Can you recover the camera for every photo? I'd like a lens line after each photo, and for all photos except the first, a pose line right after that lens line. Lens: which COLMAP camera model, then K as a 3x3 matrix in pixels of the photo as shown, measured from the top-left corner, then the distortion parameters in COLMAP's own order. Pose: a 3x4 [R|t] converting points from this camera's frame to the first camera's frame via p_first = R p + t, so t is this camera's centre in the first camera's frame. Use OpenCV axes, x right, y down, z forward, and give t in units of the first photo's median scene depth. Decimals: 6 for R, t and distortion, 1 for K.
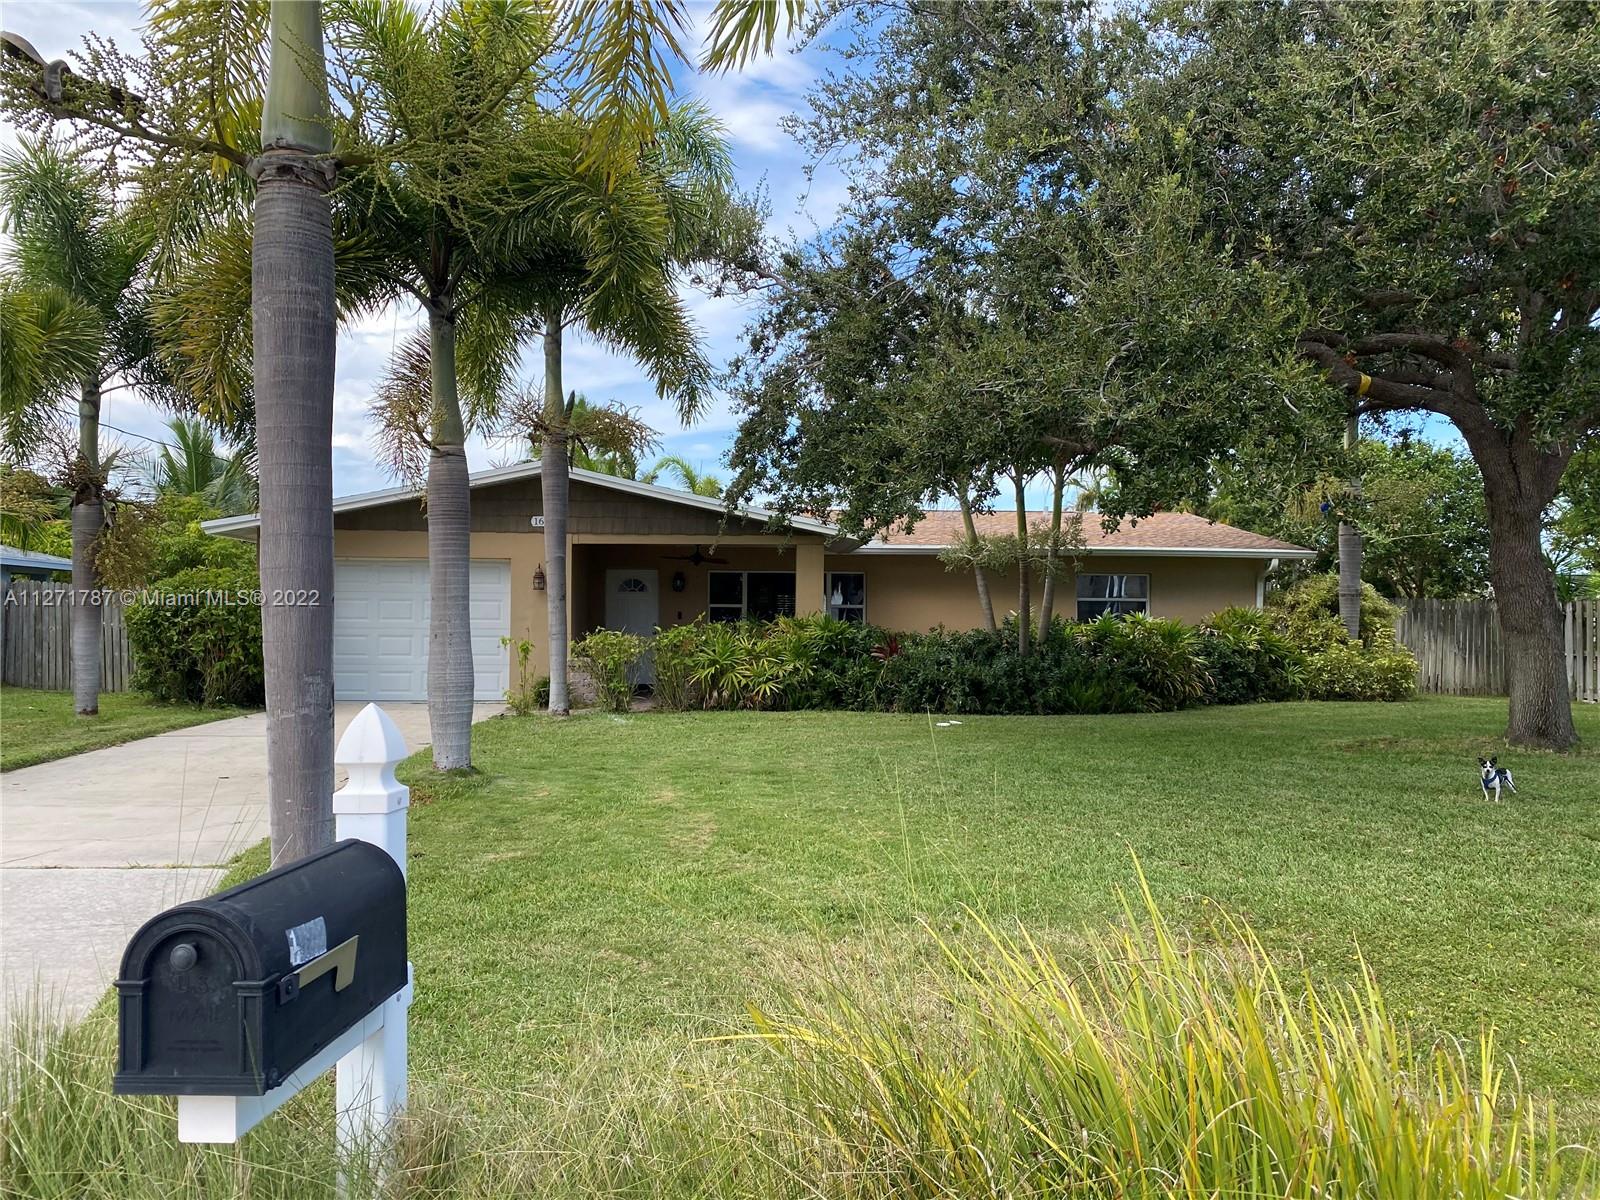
lens RADIAL K [[1253.9, 0, 785.3], [0, 1253.9, 641.1], [0, 0, 1]] dist [-0.002812, 0.041589]
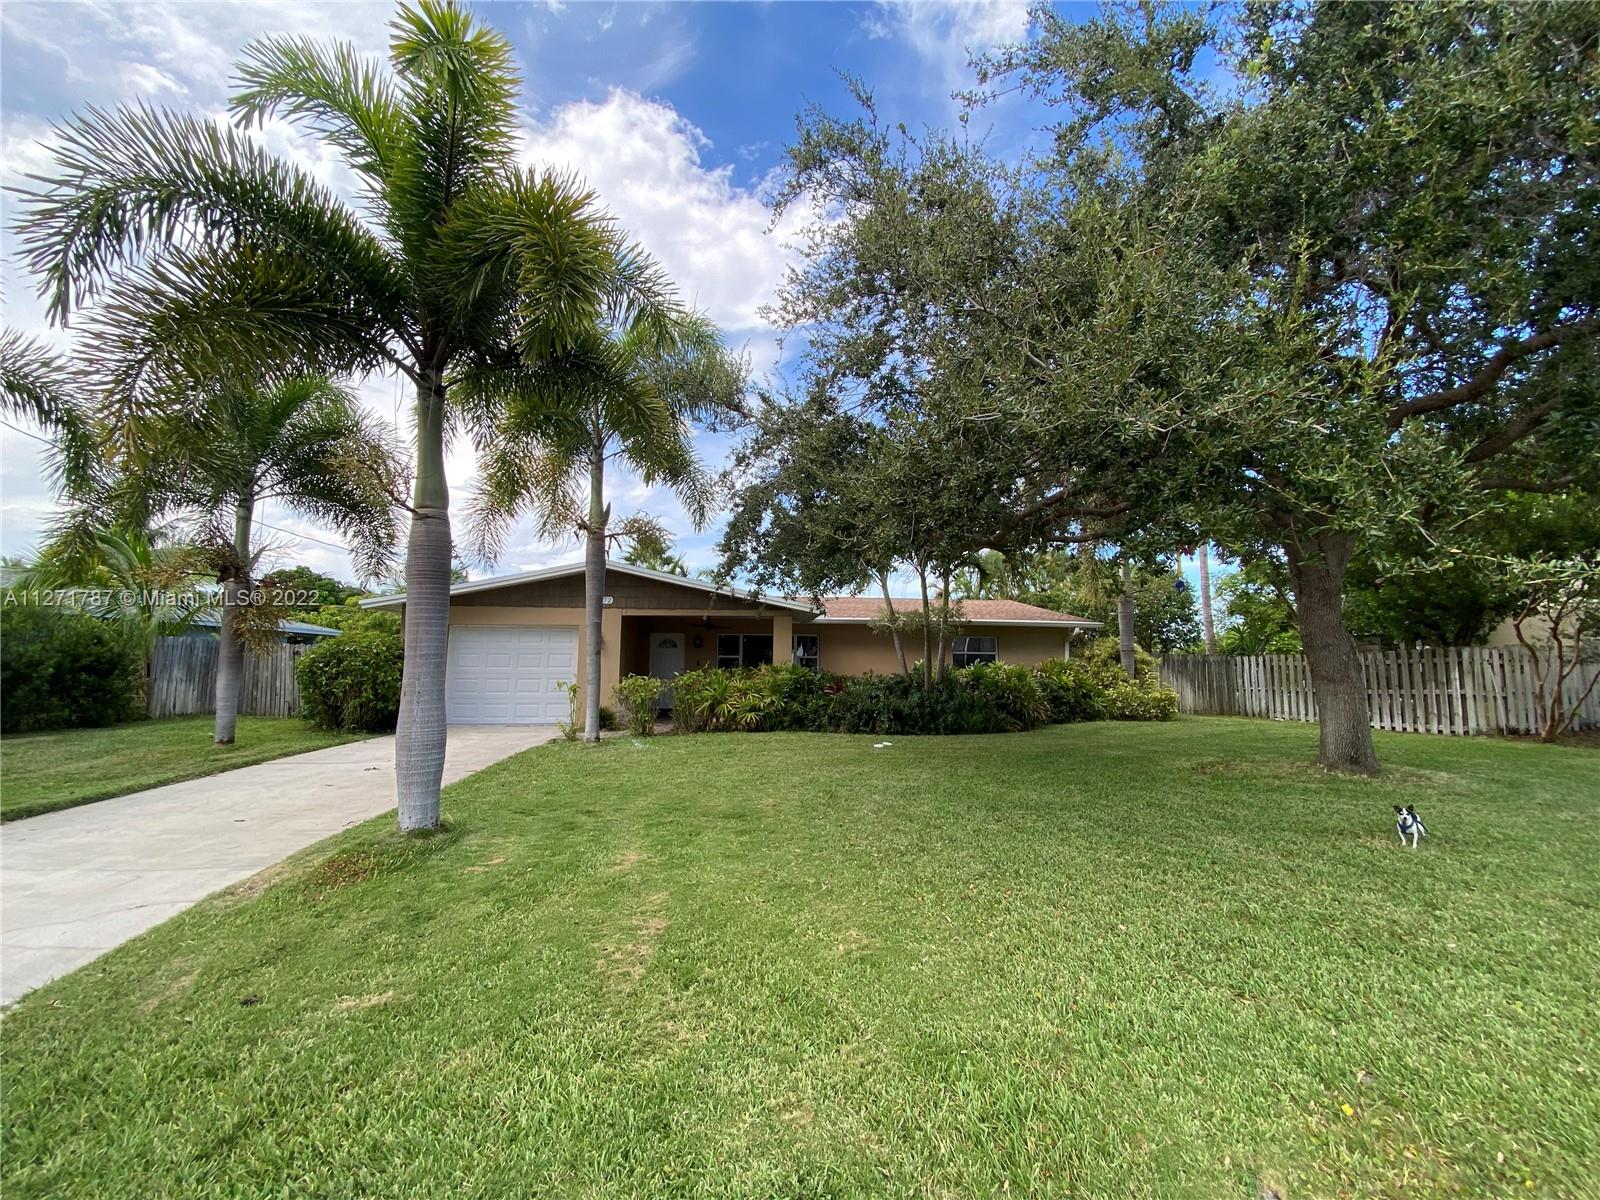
lens RADIAL K [[652.3, 0, 806.1], [0, 652.3, 603.3], [0, 0, 1]] dist [0.019392, -0.006079]
pose [[0.998716, 0.004064, 0.050493, 0.009254], [0.001320, 0.994349, -0.106148, -0.011320], [-0.050639, 0.106078, 0.993068, 0.247368]]
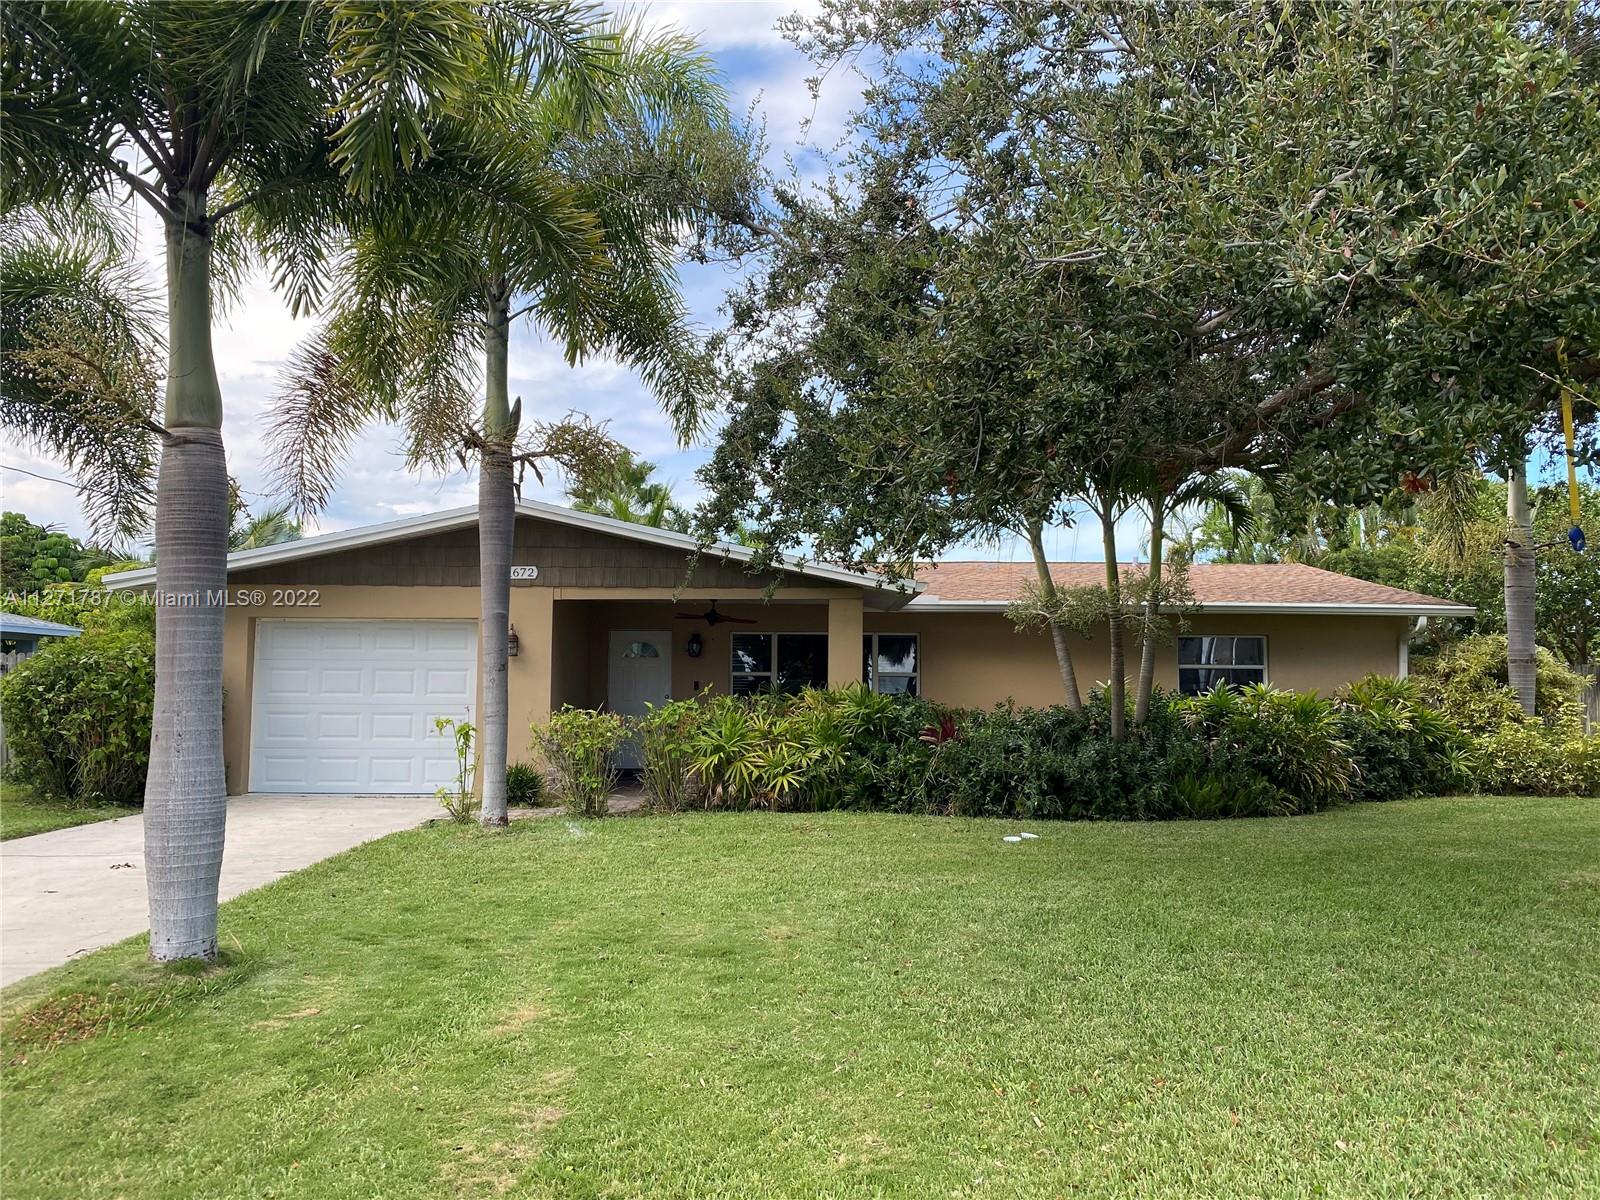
lens RADIAL K [[1253.9, 0, 812.6], [0, 1253.9, 600.0], [0, 0, 1]] dist [-0.002812, 0.041589]
pose [[0.999190, -0.003600, -0.040088, 0.034421], [0.000230, 0.996487, -0.083749, -0.010356], [0.040248, 0.083672, 0.995680, 0.220618]]
